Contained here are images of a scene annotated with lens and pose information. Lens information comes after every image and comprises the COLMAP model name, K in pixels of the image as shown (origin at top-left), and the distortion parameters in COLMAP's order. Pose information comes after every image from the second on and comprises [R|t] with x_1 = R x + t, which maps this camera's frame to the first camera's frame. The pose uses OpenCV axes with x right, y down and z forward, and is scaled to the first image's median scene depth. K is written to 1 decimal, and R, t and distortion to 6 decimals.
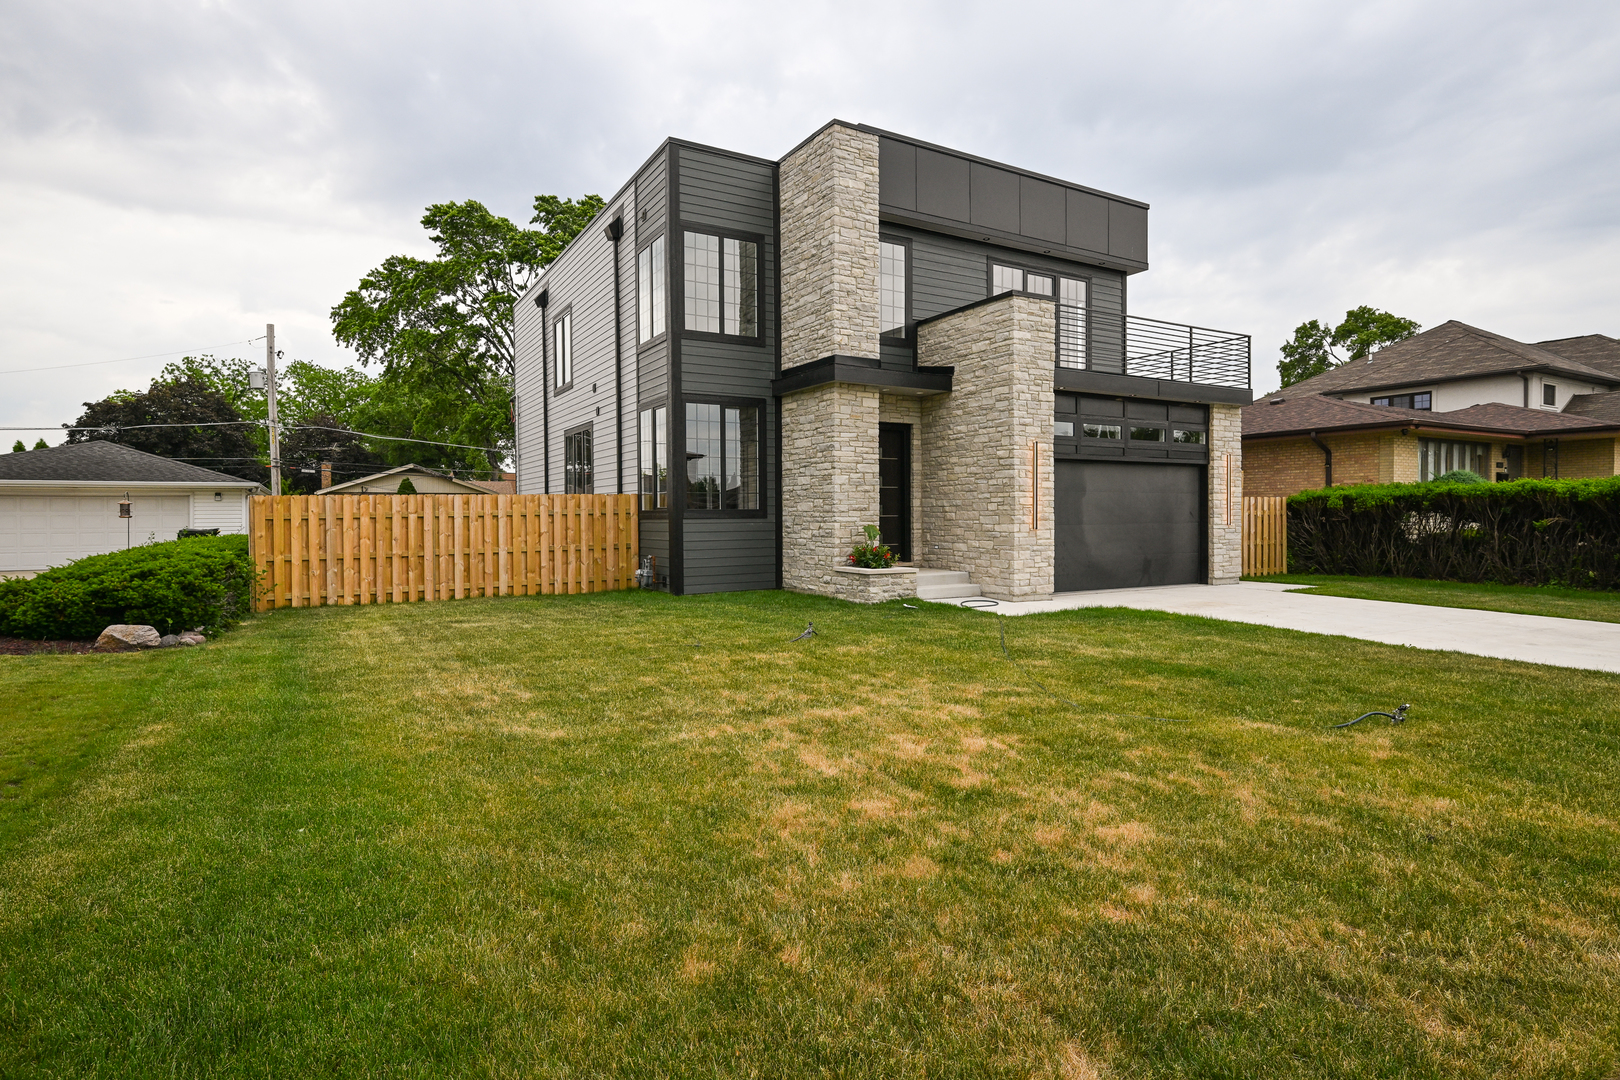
lens RADIAL K [[863.5, 0, 810.0], [0, 863.5, 540.0], [0, 0, 1]] dist [-0.000512, -0.000227]
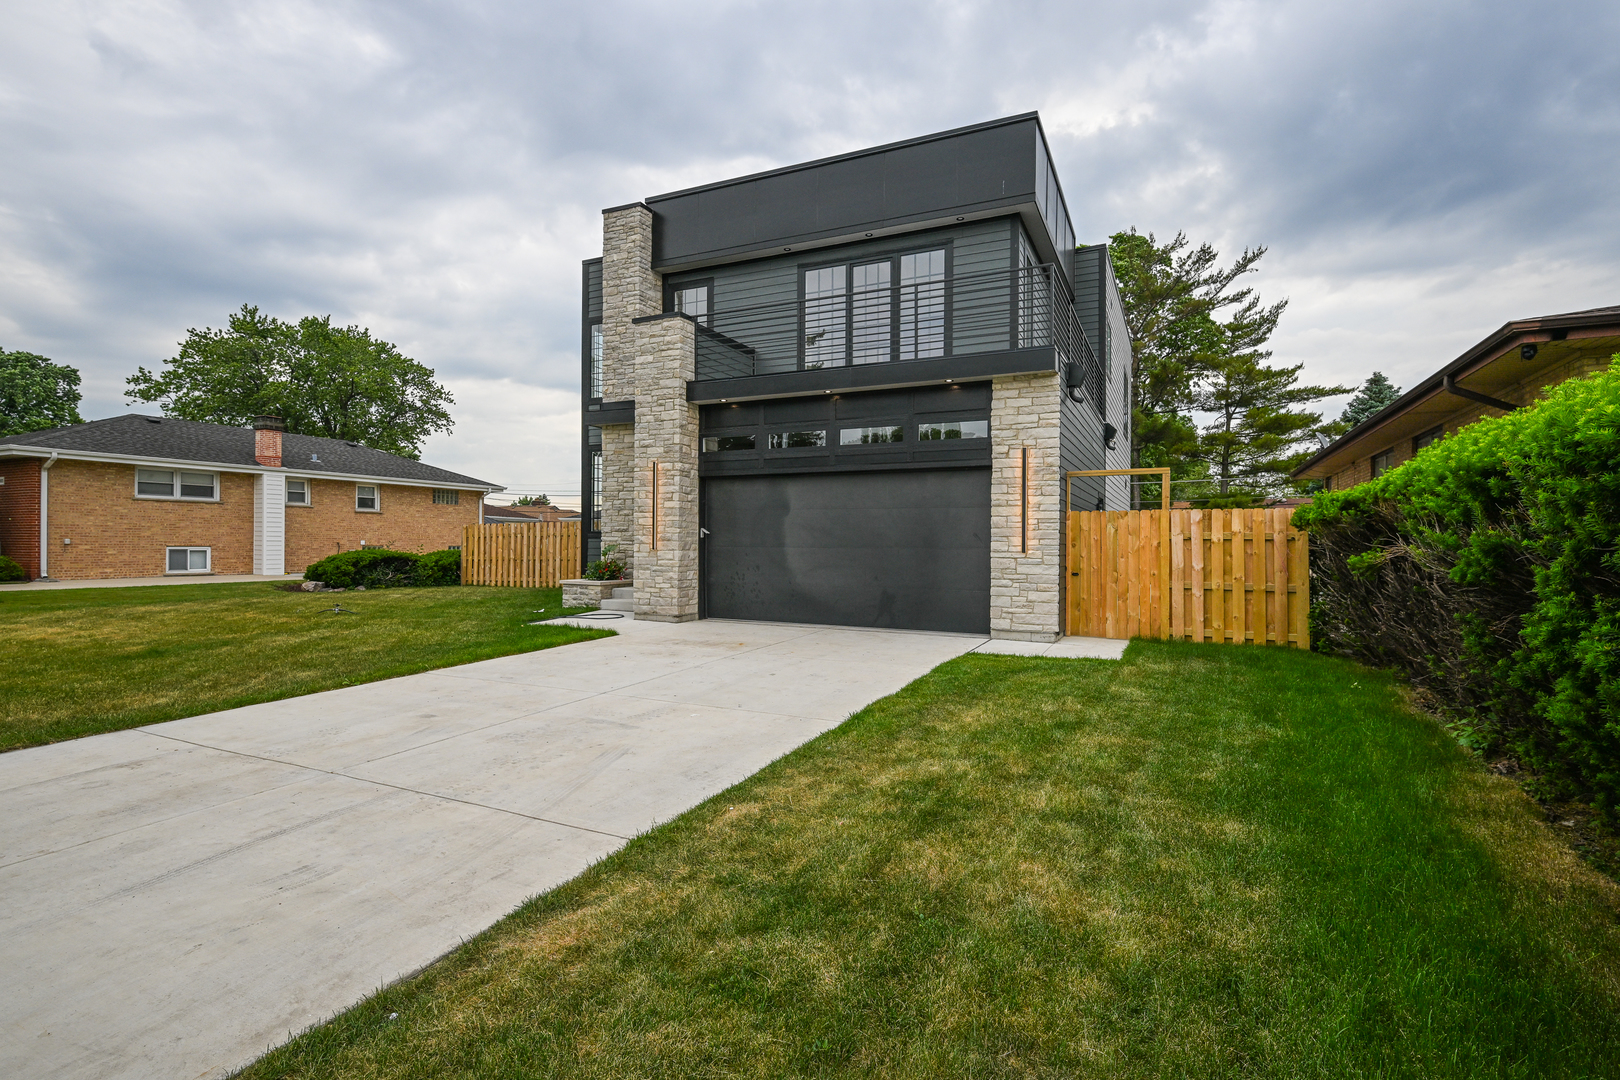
lens RADIAL K [[766.1, 0, 810.0], [0, 766.1, 540.0], [0, 0, 1]] dist [0.000884, 0.000093]
pose [[0.555556, 0.007222, -0.831448, 1.026843], [-0.031773, 0.999416, -0.012549, -0.016908], [0.830872, 0.033389, 0.555461, 0.615118]]
